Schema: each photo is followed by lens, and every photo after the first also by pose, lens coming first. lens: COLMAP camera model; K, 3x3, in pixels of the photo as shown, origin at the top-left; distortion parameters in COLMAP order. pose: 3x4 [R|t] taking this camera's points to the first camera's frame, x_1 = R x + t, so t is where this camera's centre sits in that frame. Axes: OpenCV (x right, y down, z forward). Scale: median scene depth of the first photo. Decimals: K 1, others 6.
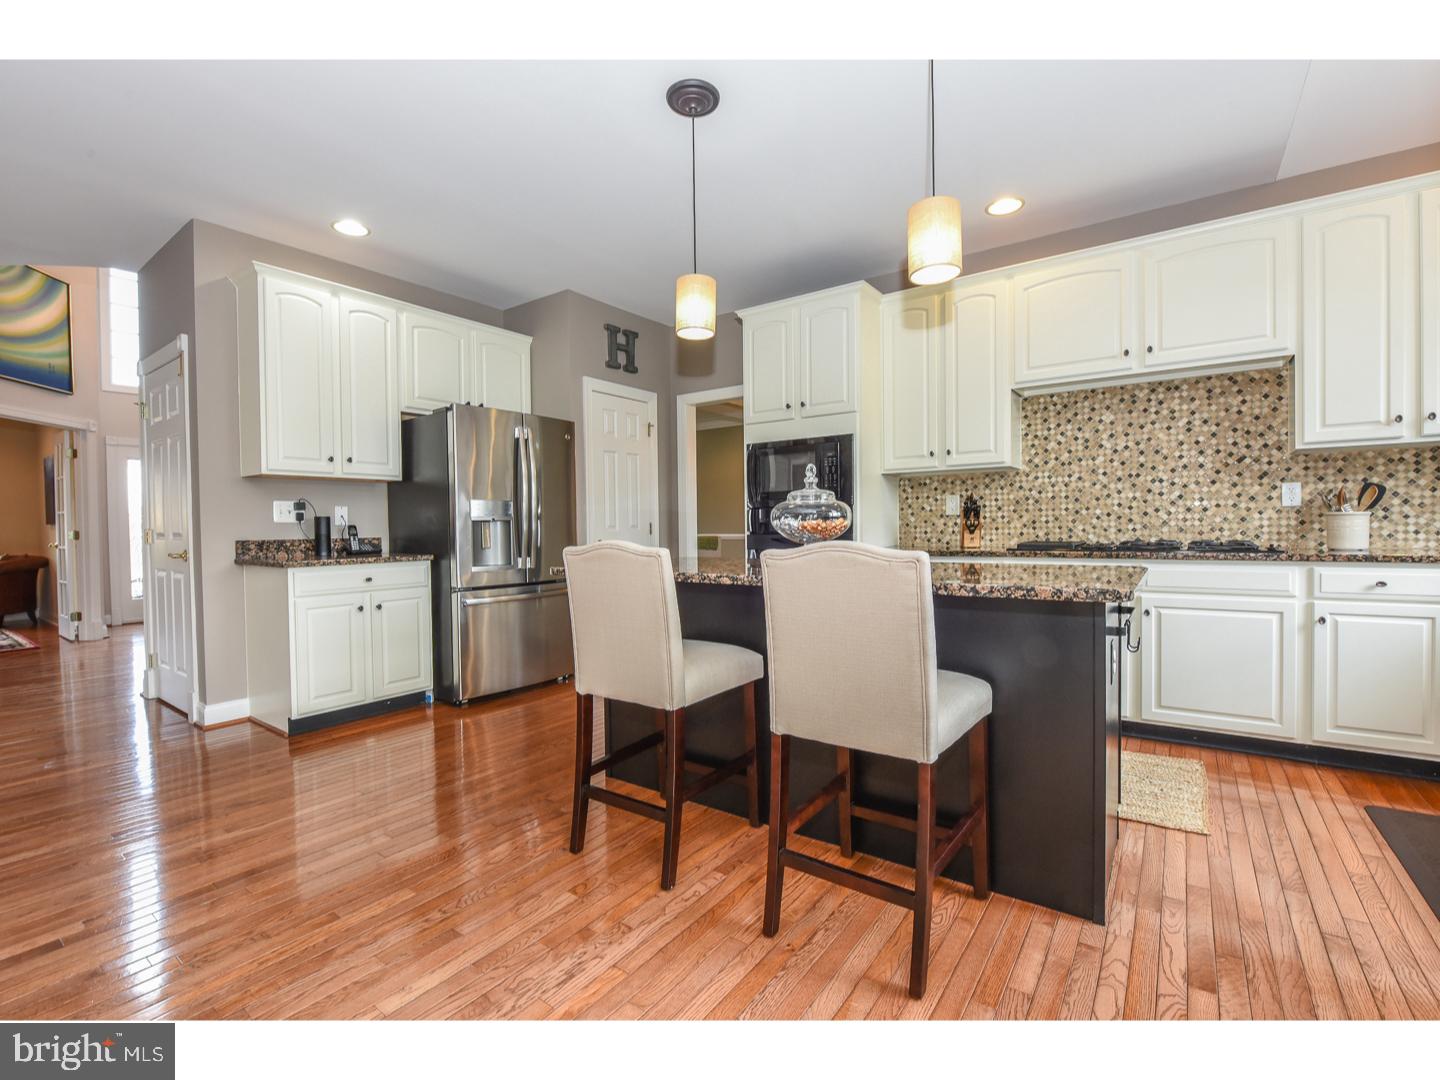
lens RADIAL K [[654.8, 0, 722.4], [0, 654.8, 541.7], [0, 0, 1]] dist [-0.008625, -0.000069]
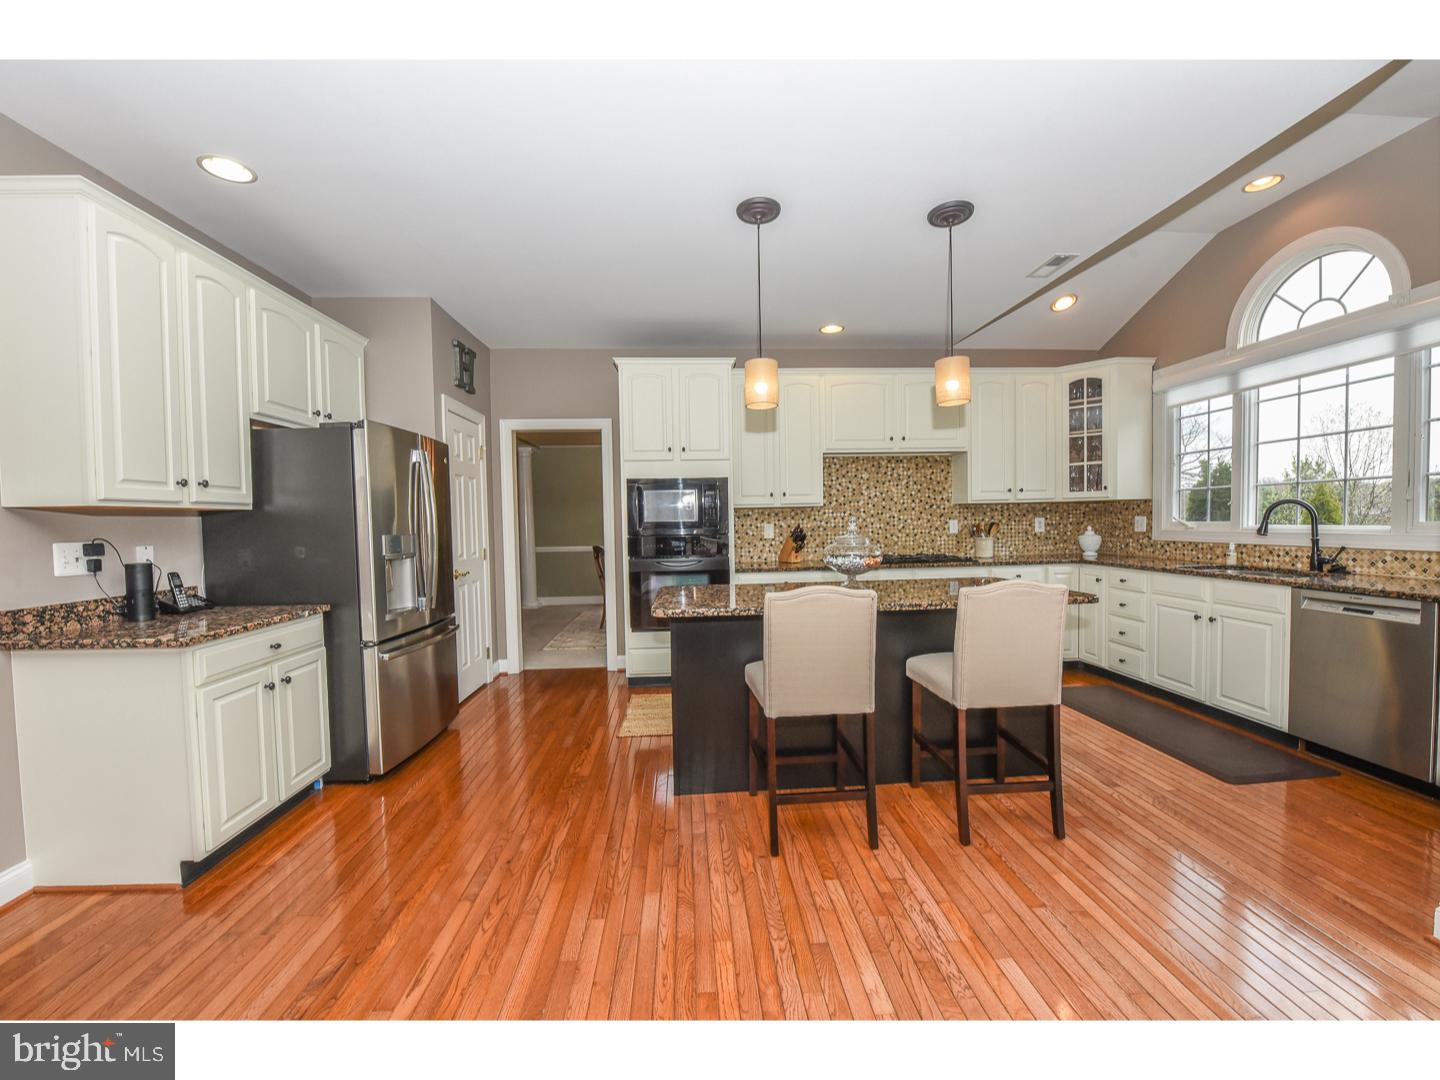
lens RADIAL K [[578.6, 0, 722.1], [0, 578.6, 545.0], [0, 0, 1]] dist [-0.017272, -0.001263]
pose [[0.769149, -0.028684, 0.638425, -0.533937], [0.026994, 0.999559, 0.012388, -0.050032], [-0.638499, 0.007706, 0.769584, 0.156012]]
